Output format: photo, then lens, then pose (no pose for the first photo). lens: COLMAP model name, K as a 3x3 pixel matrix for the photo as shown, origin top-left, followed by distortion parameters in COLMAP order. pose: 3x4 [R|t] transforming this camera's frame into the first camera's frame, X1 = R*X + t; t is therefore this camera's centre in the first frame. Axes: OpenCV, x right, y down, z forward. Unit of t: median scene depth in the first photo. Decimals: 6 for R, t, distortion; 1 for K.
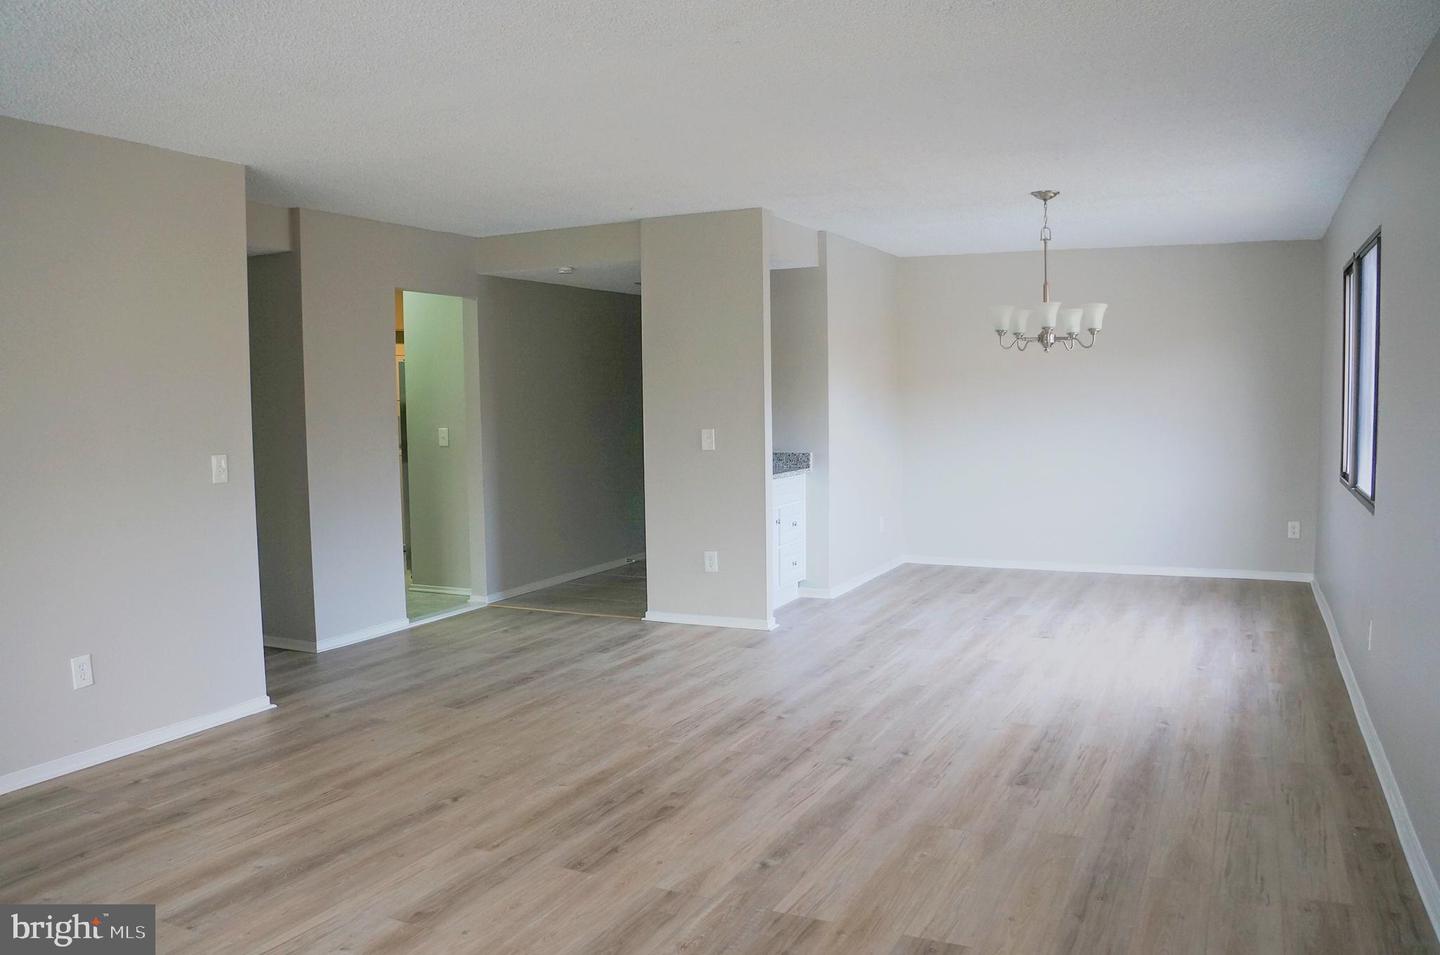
lens RADIAL K [[1130.5, 0, 721.3], [0, 1130.5, 478.4], [0, 0, 1]] dist [-0.176683, 0.122297]
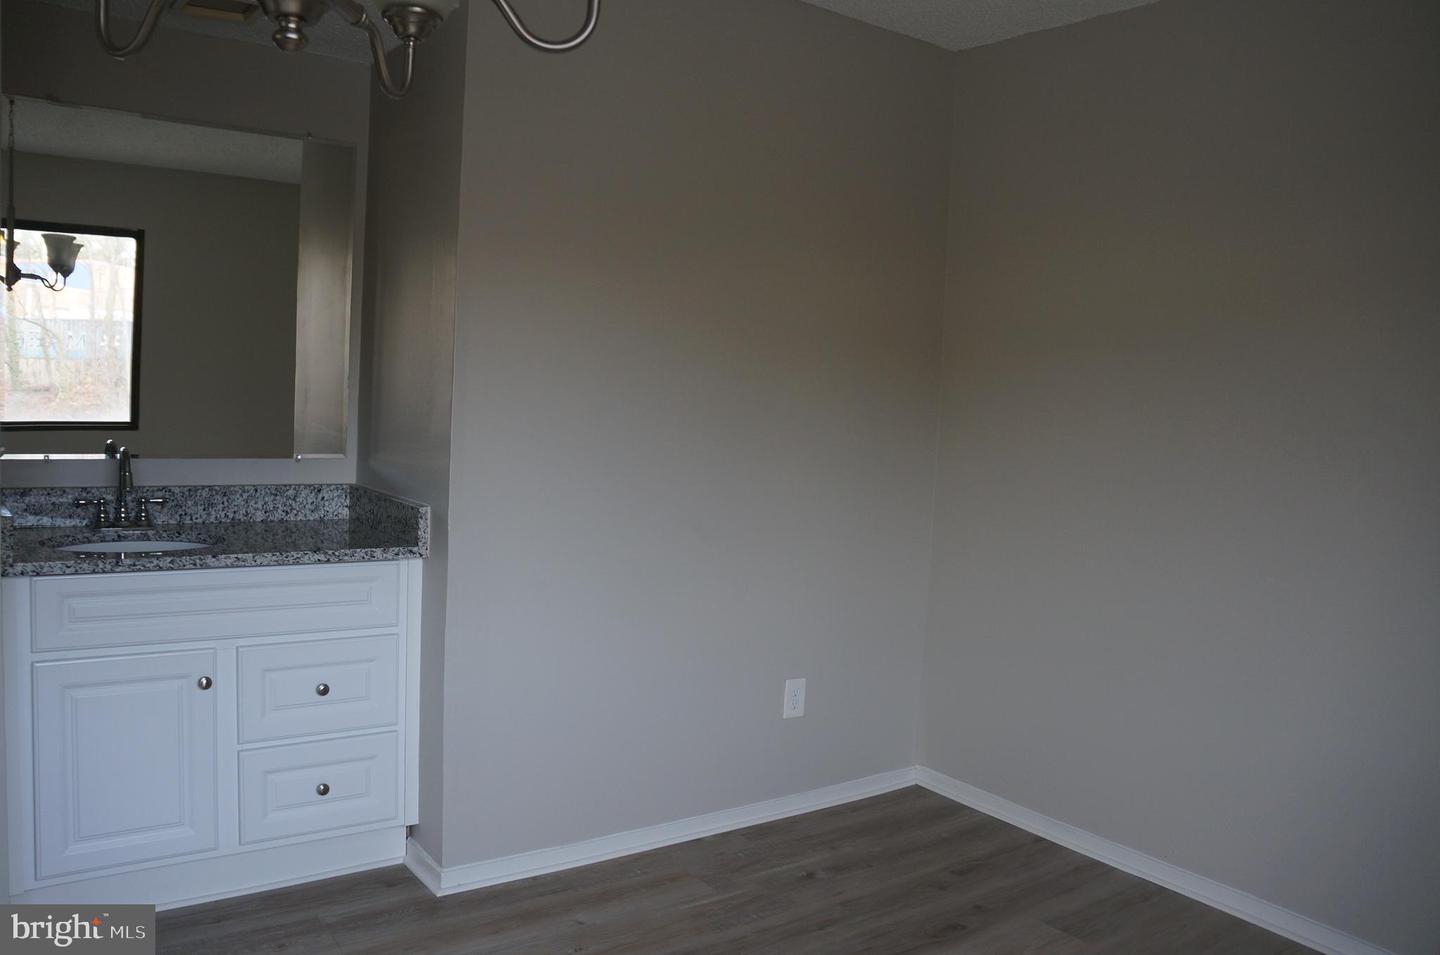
lens RADIAL K [[1130.5, 0, 714.9], [0, 1130.5, 484.3], [0, 0, 1]] dist [-0.176683, 0.122297]
pose [[0.878772, 0.097181, -0.467243, 0.526644], [-0.094343, 0.995102, 0.029533, -0.078180], [0.467825, 0.018129, 0.883635, 1.116379]]
